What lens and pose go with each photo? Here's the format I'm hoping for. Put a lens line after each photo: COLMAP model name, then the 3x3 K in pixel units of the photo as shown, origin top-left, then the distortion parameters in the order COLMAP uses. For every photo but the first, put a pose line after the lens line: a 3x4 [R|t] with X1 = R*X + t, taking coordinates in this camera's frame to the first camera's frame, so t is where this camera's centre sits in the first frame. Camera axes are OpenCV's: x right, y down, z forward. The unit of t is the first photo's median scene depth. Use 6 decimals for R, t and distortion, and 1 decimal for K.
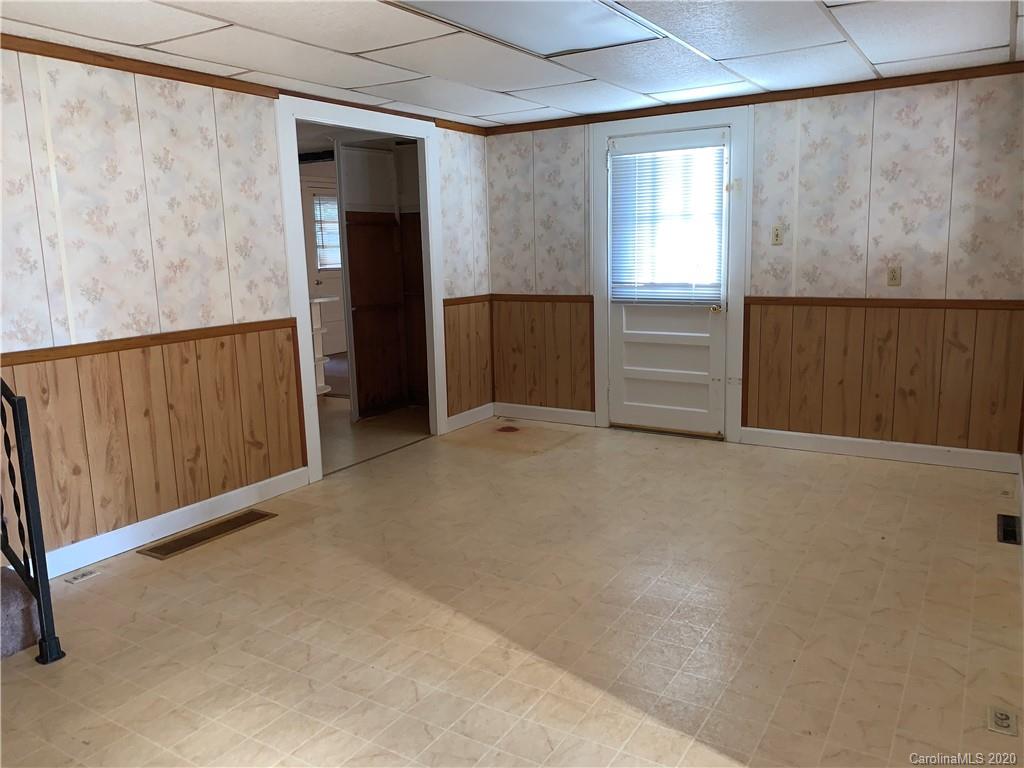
lens RADIAL K [[777.7, 0, 528.7], [0, 777.7, 379.8], [0, 0, 1]] dist [0.029944, -0.041098]
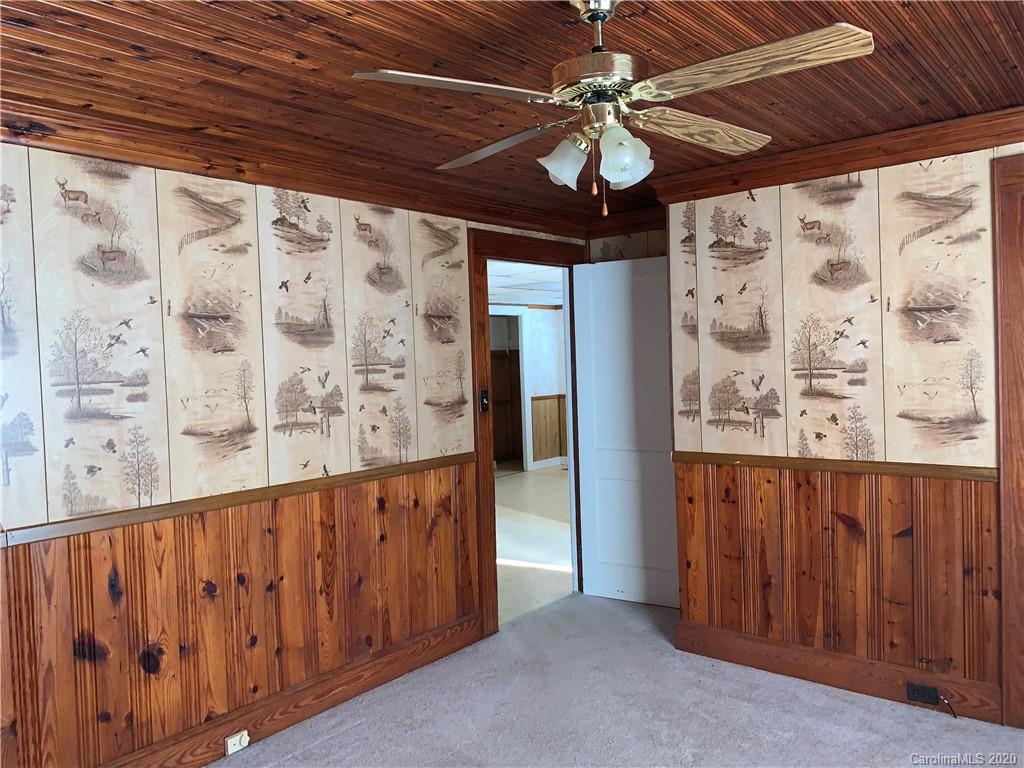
lens RADIAL K [[782.8, 0, 512.0], [0, 782.8, 384.0], [0, 0, 1]] dist [0.004586, -0.006998]
pose [[0.987515, -0.008753, -0.157282, 0.176450], [-0.013492, 0.990086, -0.139812, 0.161936], [0.156947, 0.140188, 0.977607, -1.064581]]
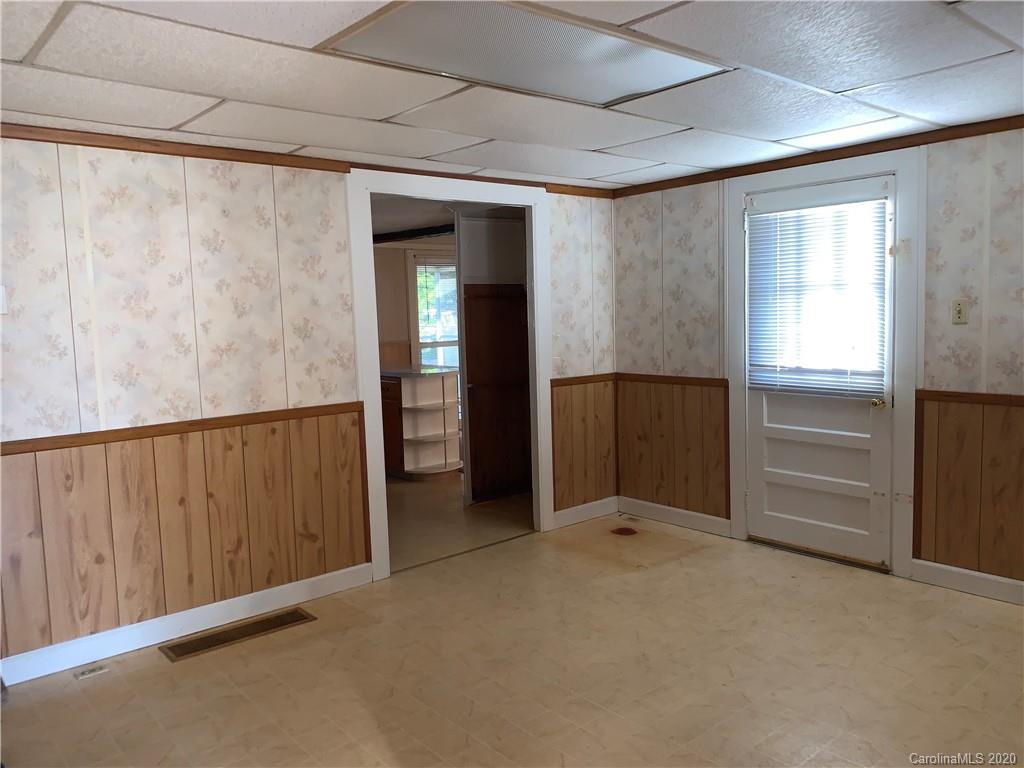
lens RADIAL K [[782.8, 0, 512.0], [0, 782.8, 384.0], [0, 0, 1]] dist [0.004586, -0.006998]
pose [[0.949408, 0.028493, -0.312752, 0.162249], [-0.049716, 0.996954, -0.060094, -0.053160], [0.310087, 0.072602, 0.947932, 0.167047]]
